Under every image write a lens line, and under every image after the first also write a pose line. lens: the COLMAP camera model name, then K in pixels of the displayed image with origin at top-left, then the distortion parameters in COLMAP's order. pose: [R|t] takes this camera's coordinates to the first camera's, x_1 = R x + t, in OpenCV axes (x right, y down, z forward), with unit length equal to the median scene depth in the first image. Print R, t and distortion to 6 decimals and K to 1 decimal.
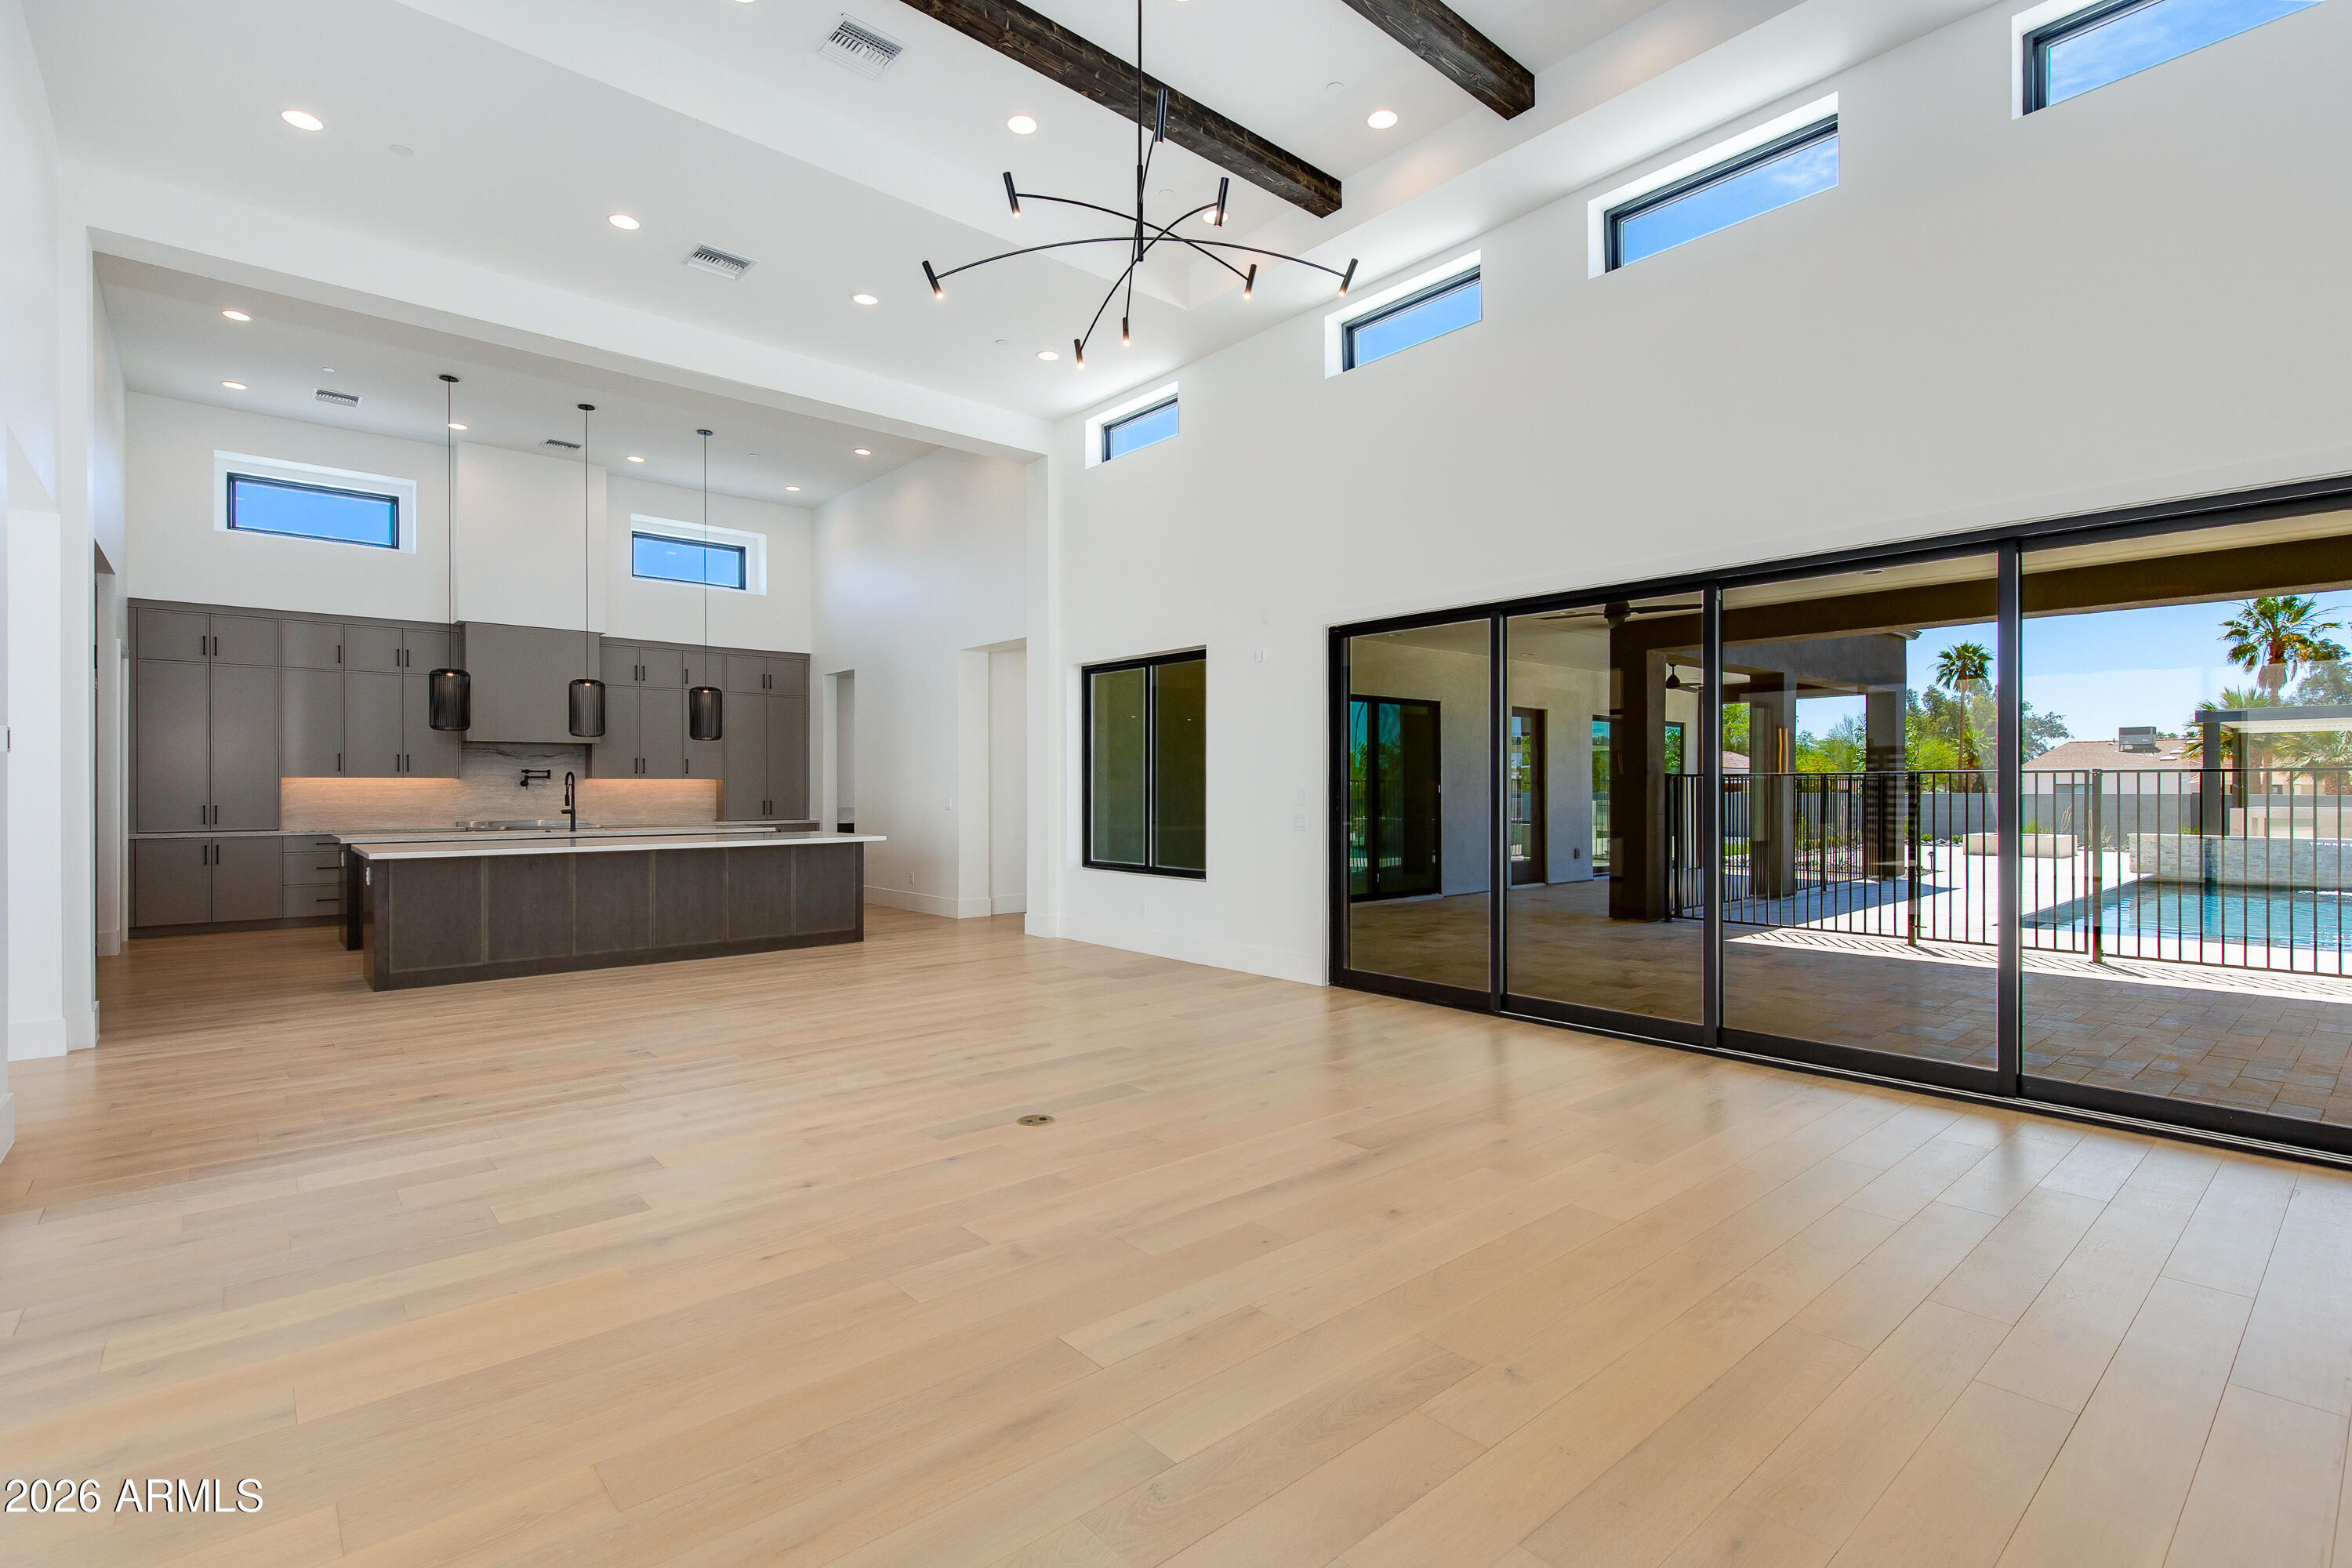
lens RADIAL K [[1075.5, 0, 1183.6], [0, 1075.5, 774.8], [0, 0, 1]] dist [0.010216, -0.002031]
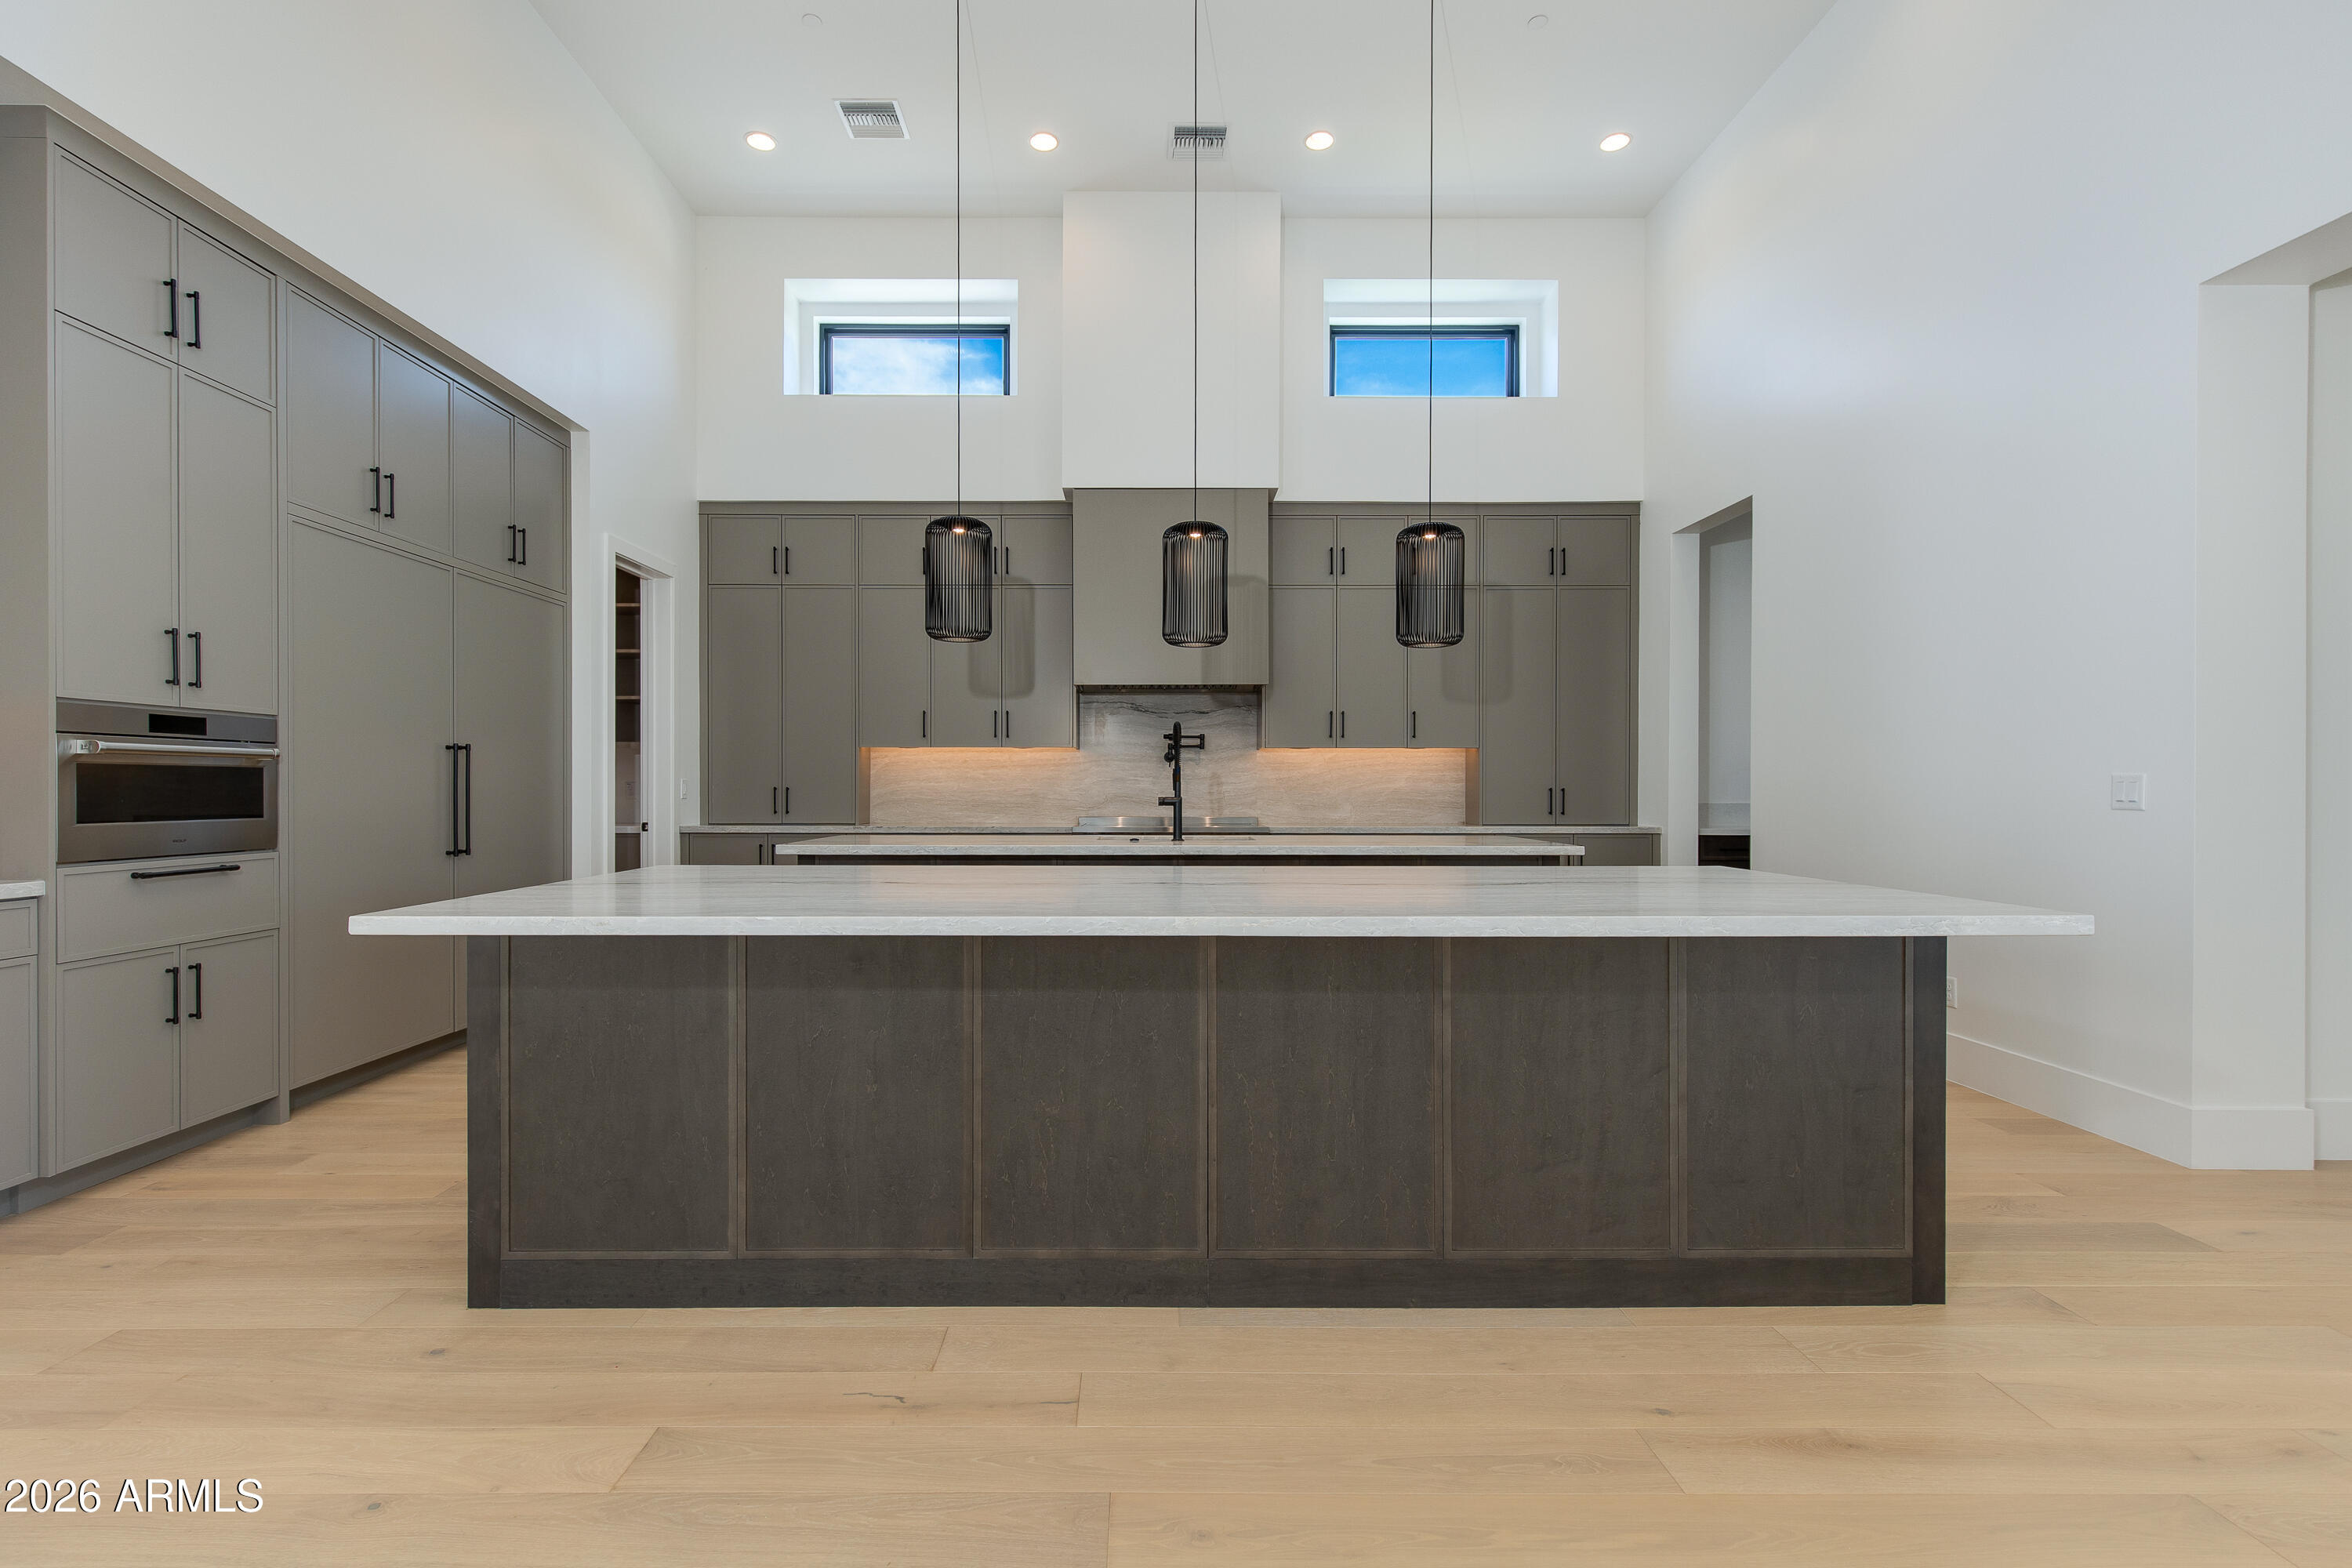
lens RADIAL K [[1113.3, 0, 1117.7], [0, 1113.3, 792.5], [0, 0, 1]] dist [0.007585, -0.001139]
pose [[0.734982, 0.006038, -0.678060, -0.237742], [0.006565, 0.999850, 0.016019, 0.021748], [0.678055, -0.016224, 0.734832, 0.612610]]
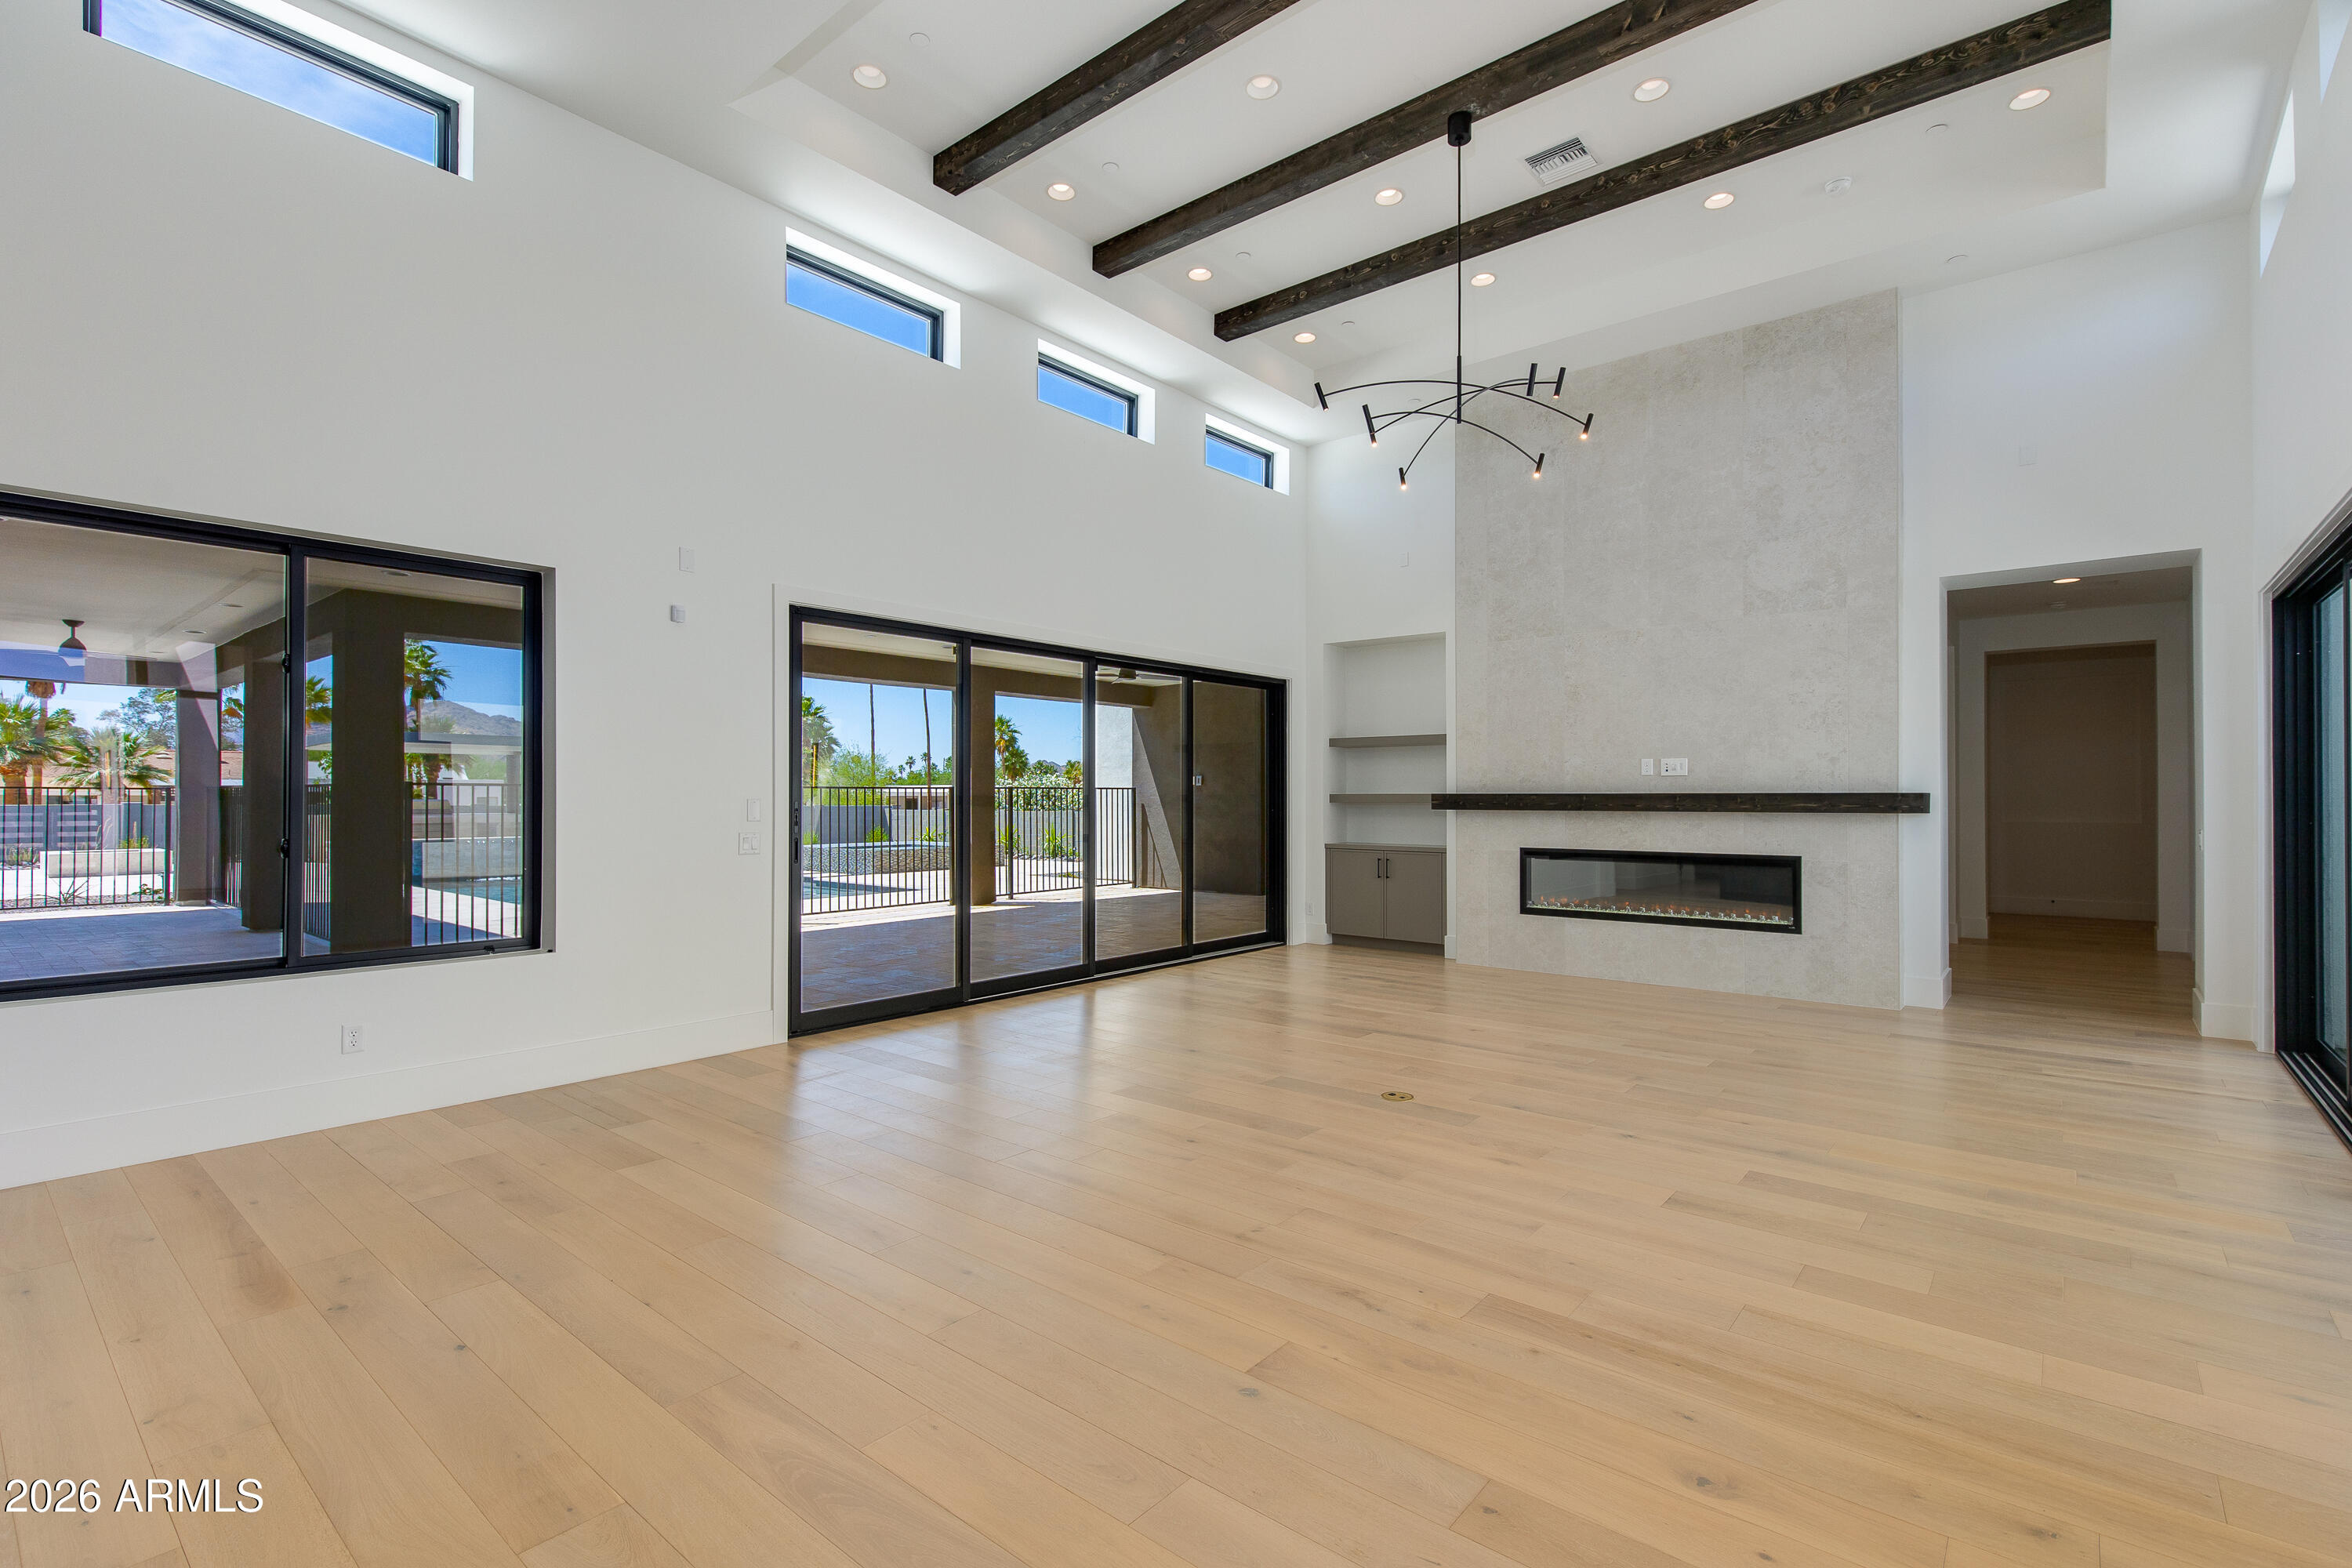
lens RADIAL K [[1075.5, 0, 1135.6], [0, 1075.5, 778.1], [0, 0, 1]] dist [0.010216, -0.002031]
pose [[-0.134660, 0.020512, 0.990679, -0.522497], [-0.014564, 0.999637, -0.022677, 0.007127], [-0.990785, -0.017482, -0.134313, 0.609362]]
